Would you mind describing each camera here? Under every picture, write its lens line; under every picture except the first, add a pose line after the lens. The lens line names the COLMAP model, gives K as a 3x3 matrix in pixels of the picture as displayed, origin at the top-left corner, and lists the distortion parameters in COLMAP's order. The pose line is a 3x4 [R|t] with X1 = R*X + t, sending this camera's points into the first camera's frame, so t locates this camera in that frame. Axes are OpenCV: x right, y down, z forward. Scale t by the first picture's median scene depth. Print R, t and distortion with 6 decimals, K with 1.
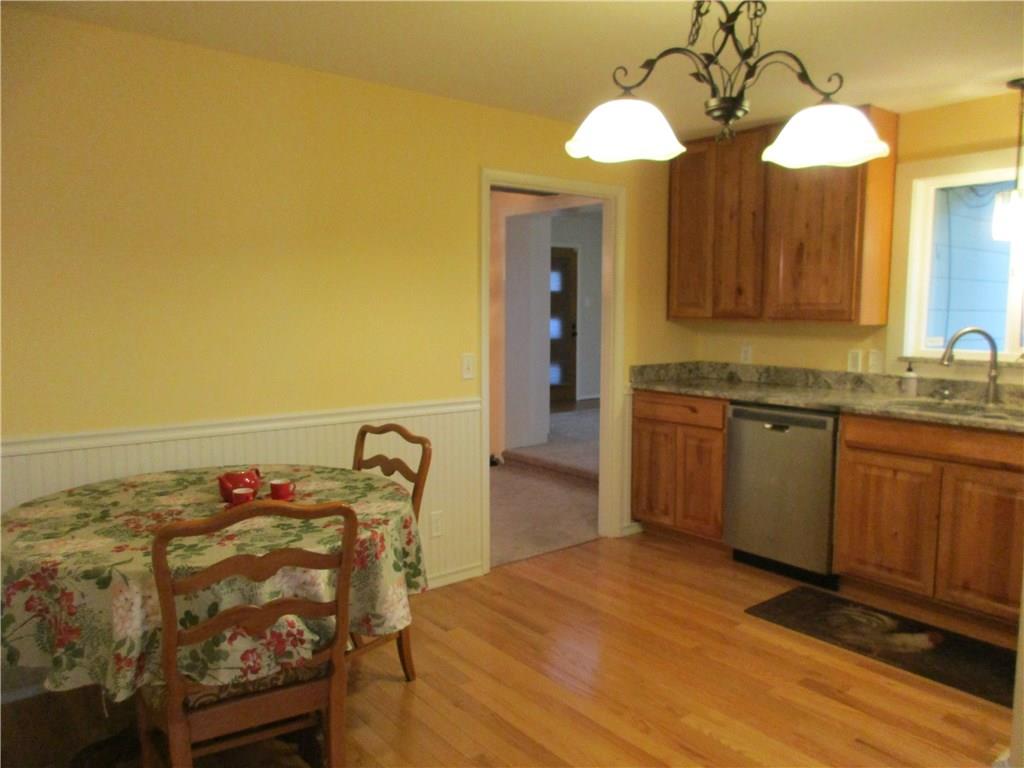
lens RADIAL K [[764.2, 0, 509.4], [0, 764.2, 380.5], [0, 0, 1]] dist [0.000547, 0.000517]
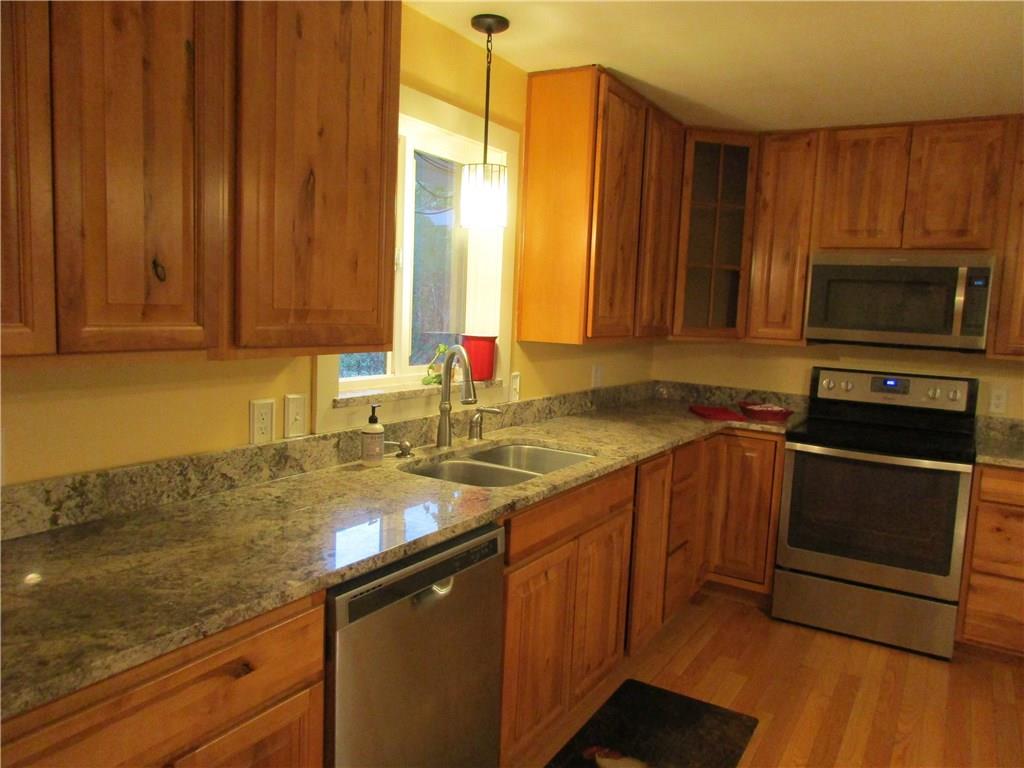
lens RADIAL K [[764.2, 0, 509.4], [0, 764.2, 380.5], [0, 0, 1]] dist [0.000547, 0.000517]
pose [[-0.350668, -0.115300, 0.929375, -0.076998], [0.045852, 0.989088, 0.140009, -0.133472], [-0.935377, 0.091710, -0.341554, 1.187357]]
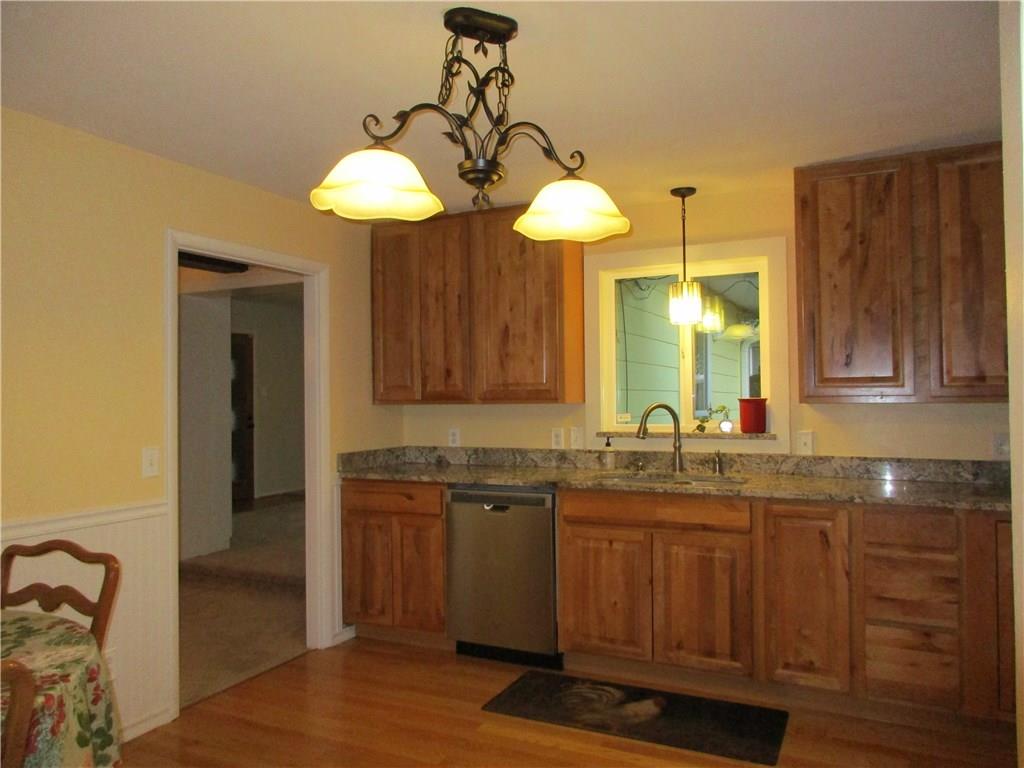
lens RADIAL K [[764.2, 0, 509.4], [0, 764.2, 380.5], [0, 0, 1]] dist [0.000547, 0.000517]
pose [[0.907411, -0.005894, 0.420203, -0.053111], [0.056383, 0.992569, -0.107835, 0.005244], [-0.416445, 0.121543, 0.901000, 0.091518]]
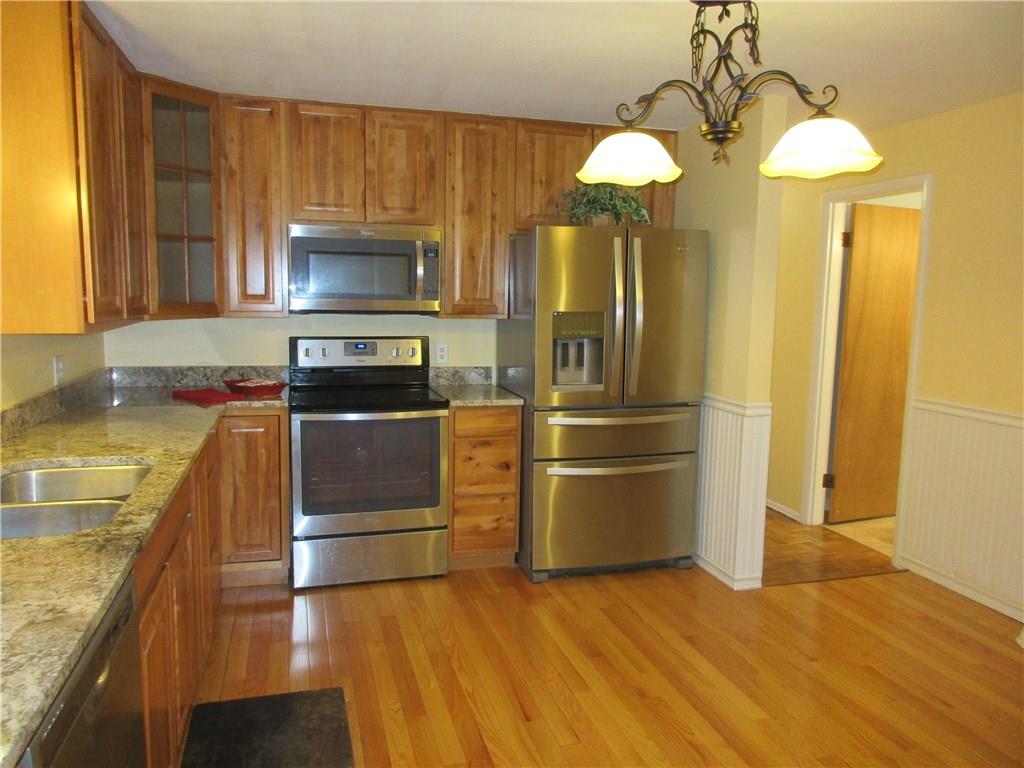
lens RADIAL K [[764.2, 0, 509.4], [0, 764.2, 380.5], [0, 0, 1]] dist [0.000547, 0.000517]
pose [[-0.922224, -0.062147, 0.381629, 0.064244], [0.020964, 0.977510, 0.209844, -0.144408], [-0.386087, 0.201524, -0.900181, 1.290769]]
